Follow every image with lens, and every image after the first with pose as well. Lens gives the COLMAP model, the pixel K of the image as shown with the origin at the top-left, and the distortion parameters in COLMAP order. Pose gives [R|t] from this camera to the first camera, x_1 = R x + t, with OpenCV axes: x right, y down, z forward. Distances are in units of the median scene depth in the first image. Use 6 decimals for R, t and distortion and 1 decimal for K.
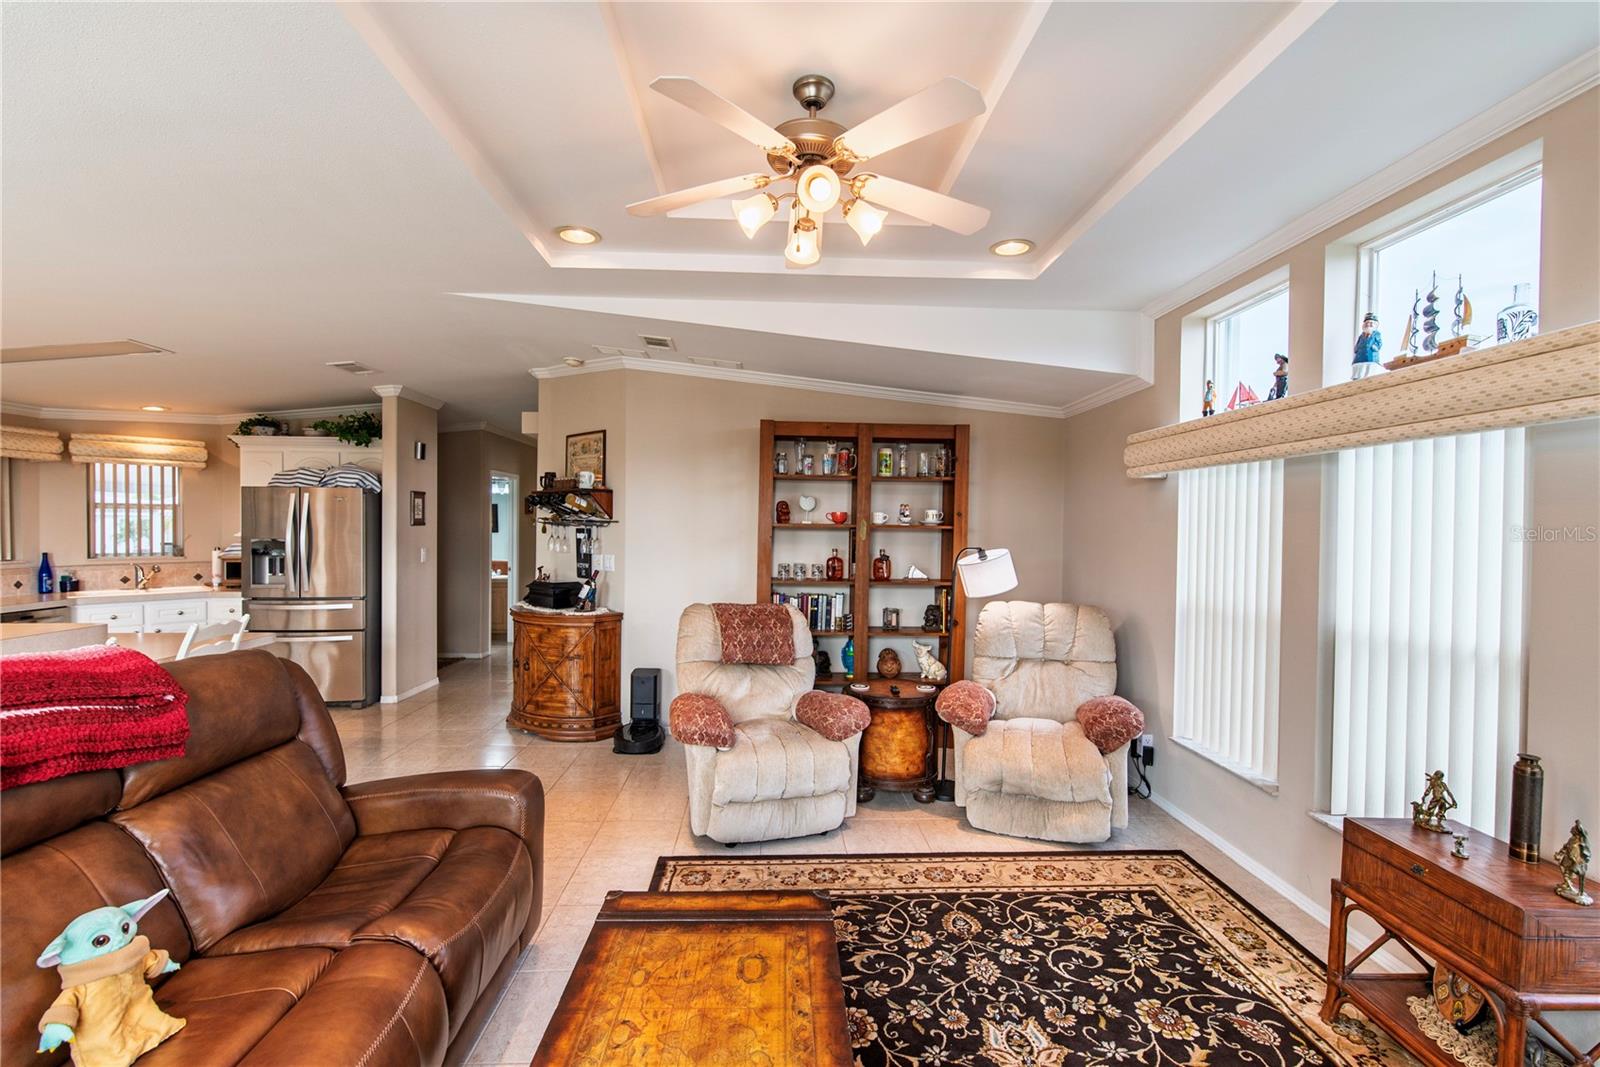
lens RADIAL K [[692.7, 0, 803.8], [0, 692.7, 537.7], [0, 0, 1]] dist [0.001967, 0.000014]
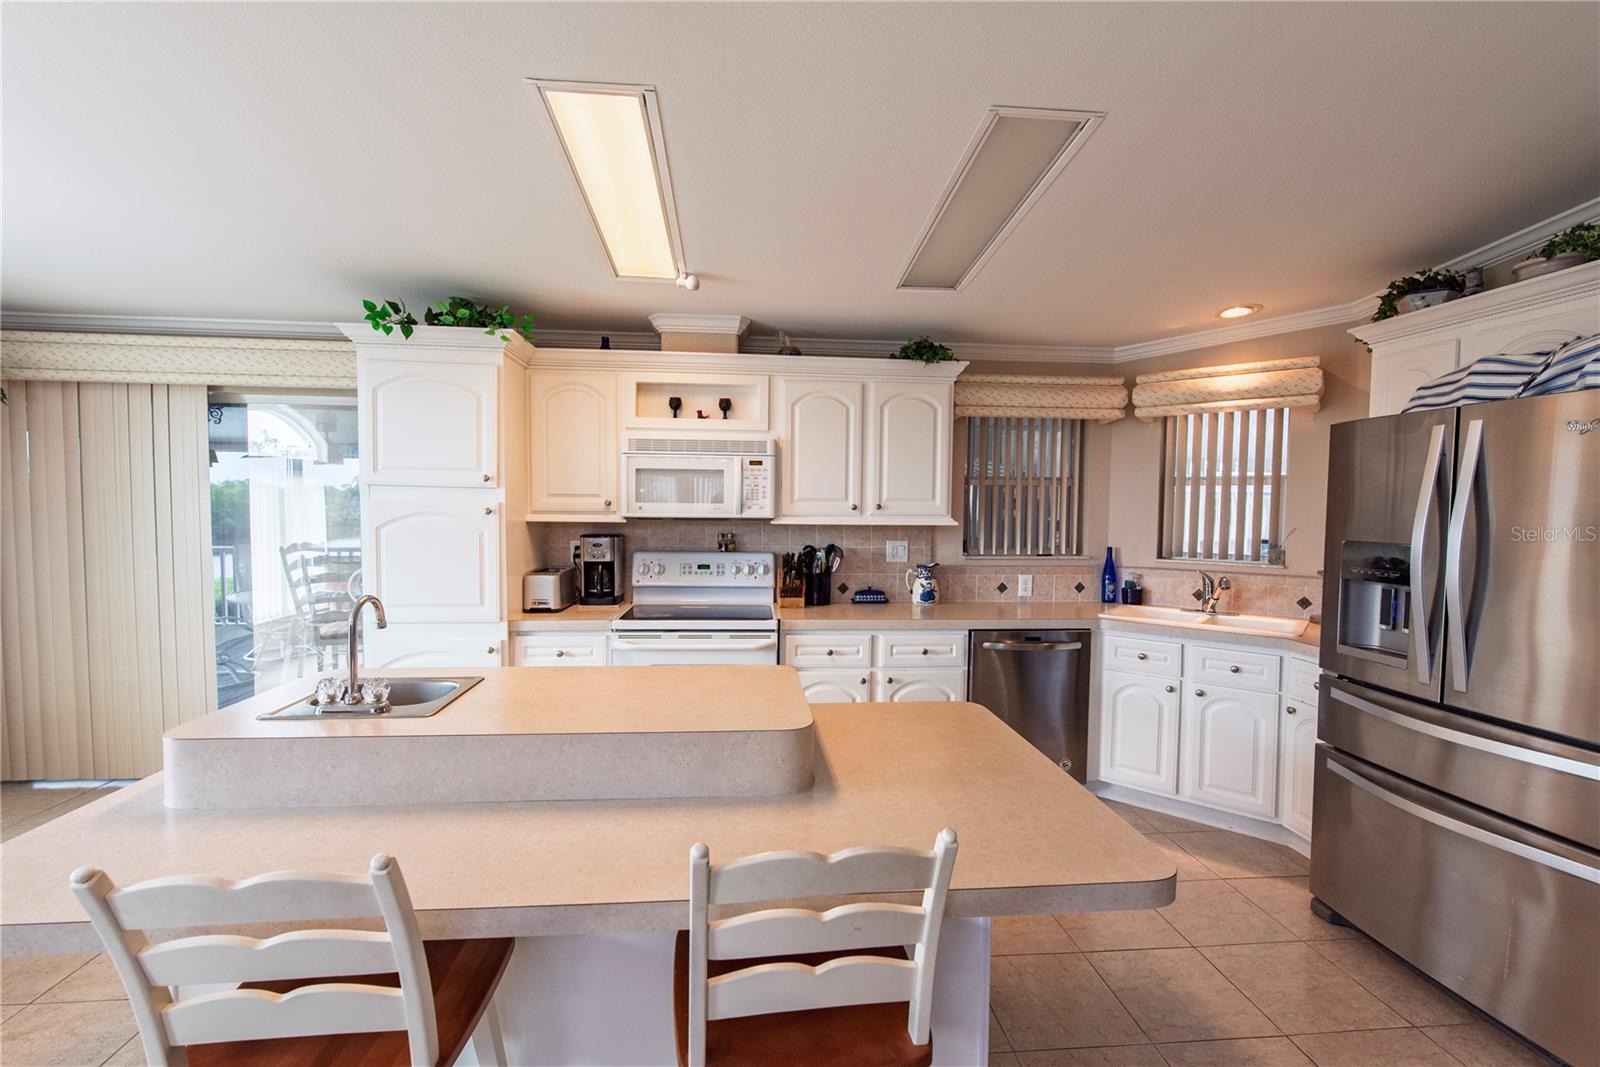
lens RADIAL K [[692.7, 0, 803.8], [0, 692.7, 537.7], [0, 0, 1]] dist [0.001967, 0.000014]
pose [[0.045168, 0.039929, -0.998181, -0.402788], [-0.026440, 0.998899, 0.038762, -0.008758], [0.998629, 0.024642, 0.046174, 0.686870]]
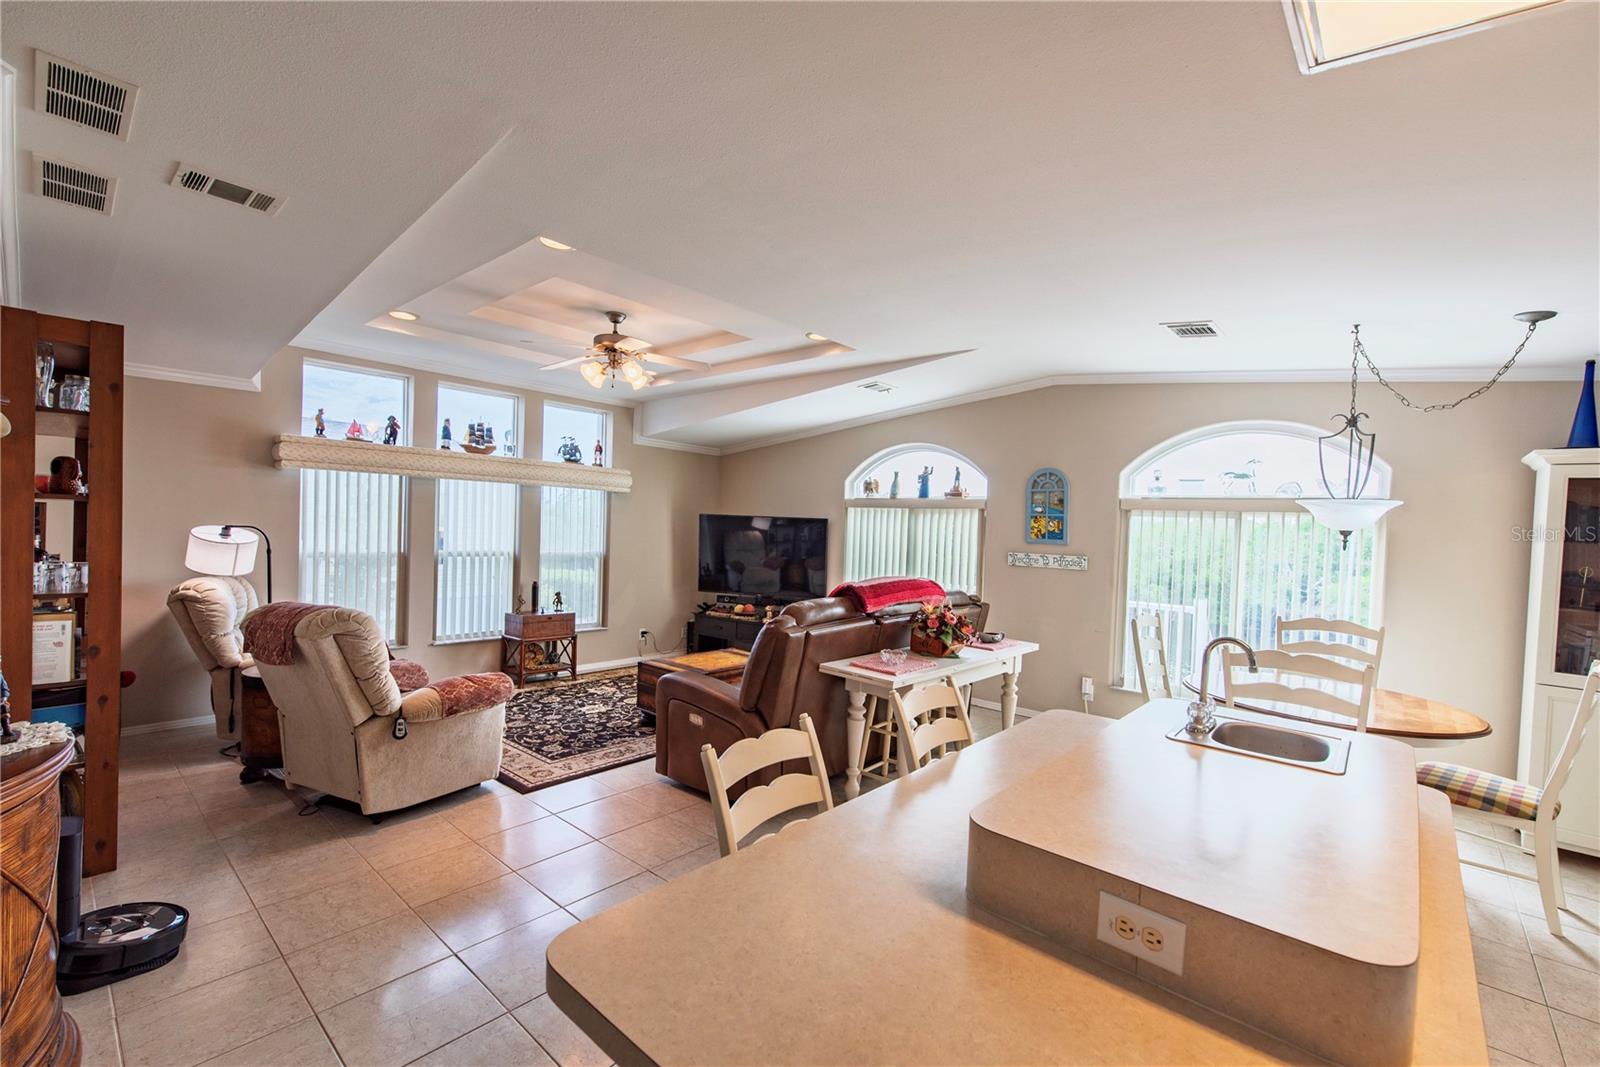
lens RADIAL K [[669.8, 0, 808.9], [0, 669.8, 540.2], [0, 0, 1]] dist [0.000322, 0.000045]
pose [[-0.725643, -0.050420, 0.686221, -0.822976], [-0.031110, 0.998696, 0.040482, -0.024535], [-0.687367, 0.008027, -0.726265, 0.920695]]
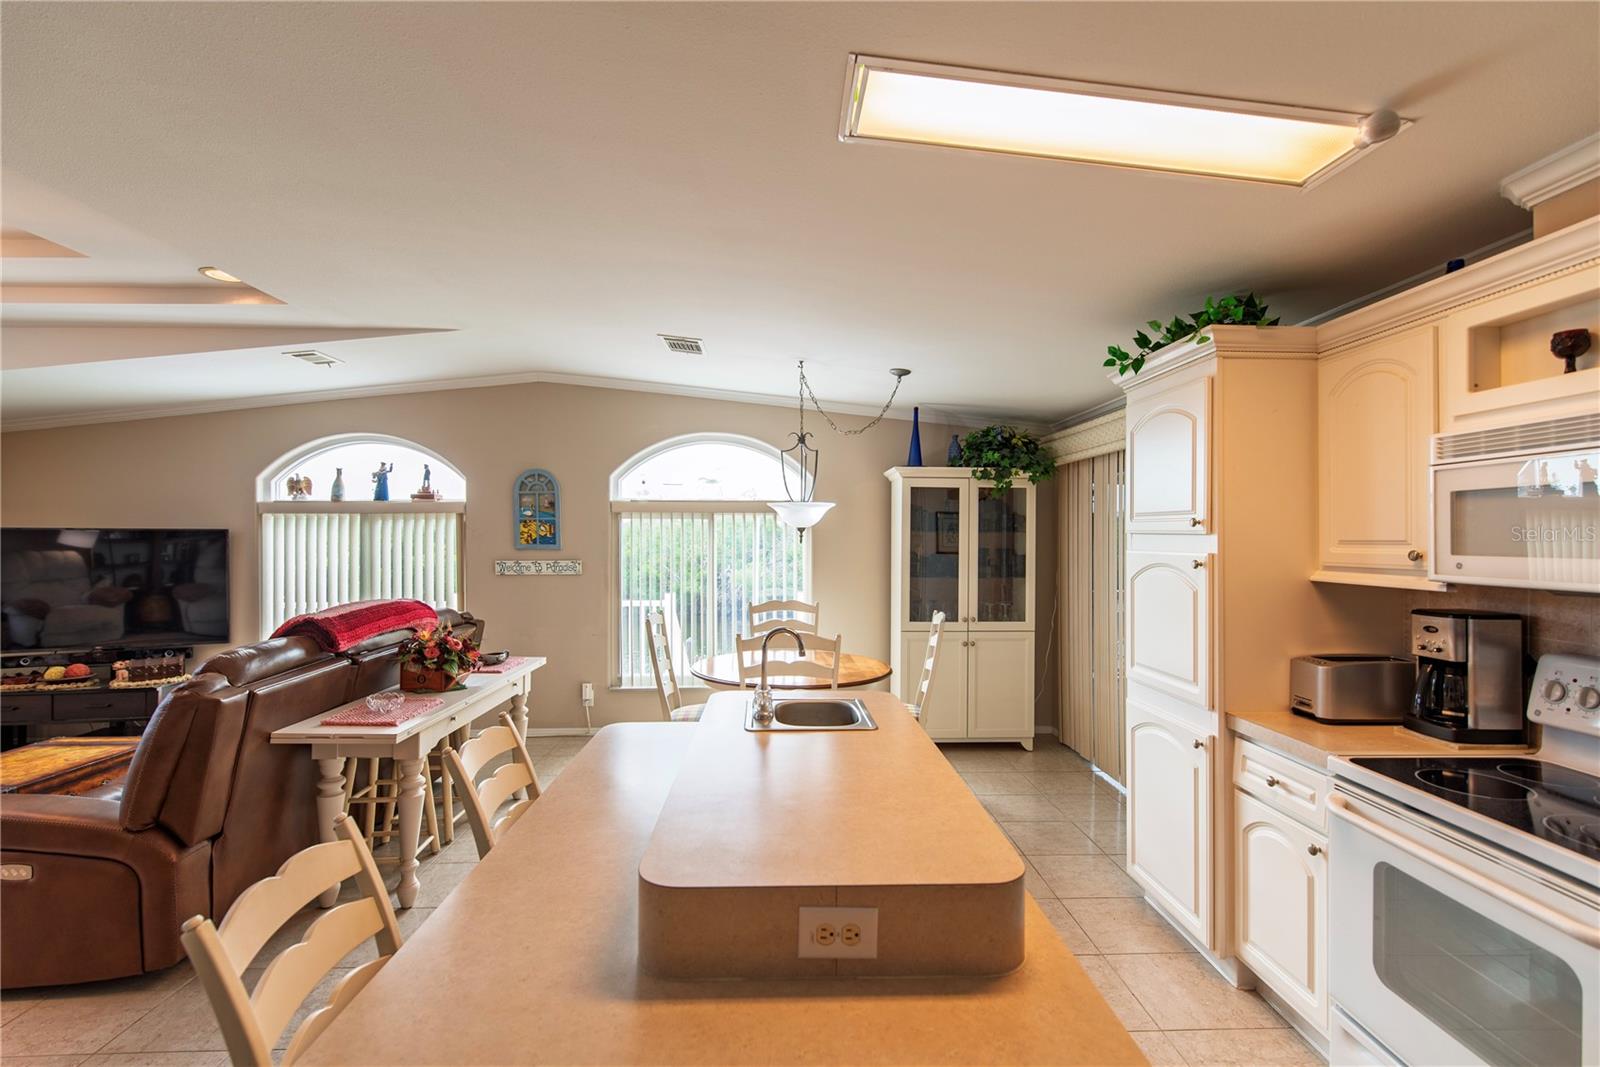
lens RADIAL K [[692.7, 0, 803.8], [0, 692.7, 537.7], [0, 0, 1]] dist [0.001967, 0.000014]
pose [[-0.999833, -0.007739, 0.016555, -0.757066], [-0.007472, 0.999842, 0.016100, -0.024906], [-0.016677, 0.015974, -0.999733, 0.915508]]
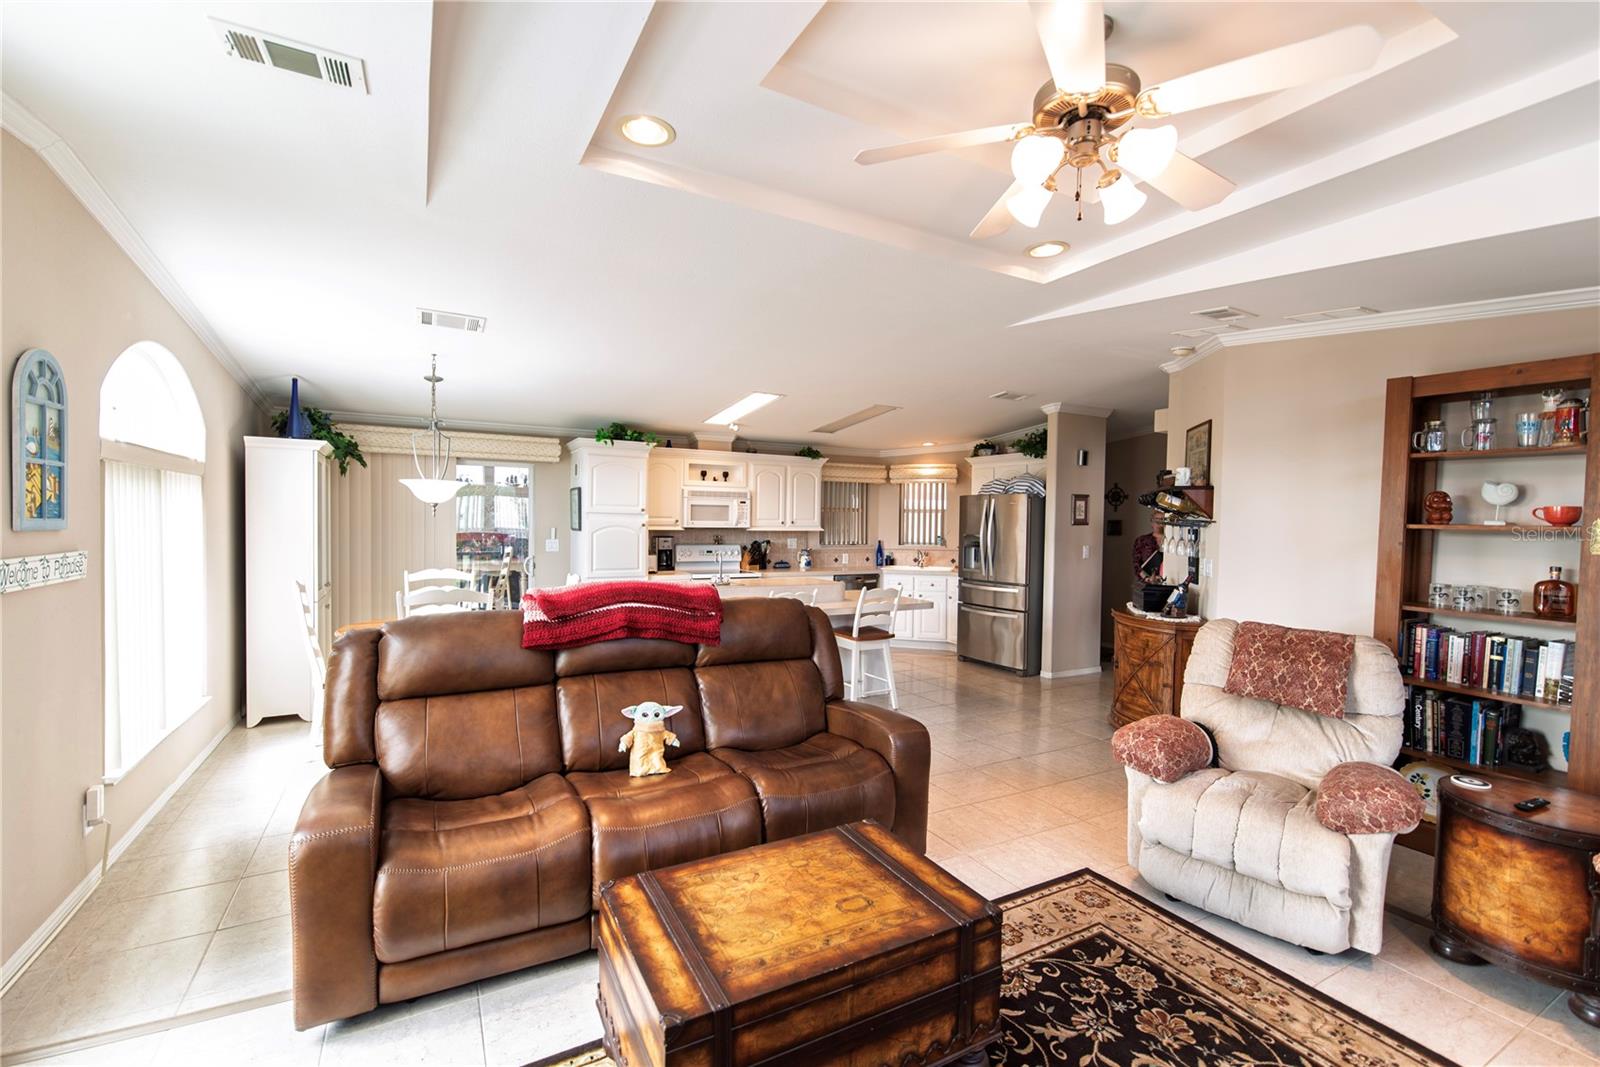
lens RADIAL K [[692.1, 0, 794.5], [0, 692.1, 535.9], [0, 0, 1]] dist [0.002927, 0.000370]
pose [[0.435497, 0.019920, -0.899970, 0.291395], [-0.023725, 0.999662, 0.010646, -0.001548], [0.899877, 0.016715, 0.435822, 0.125963]]
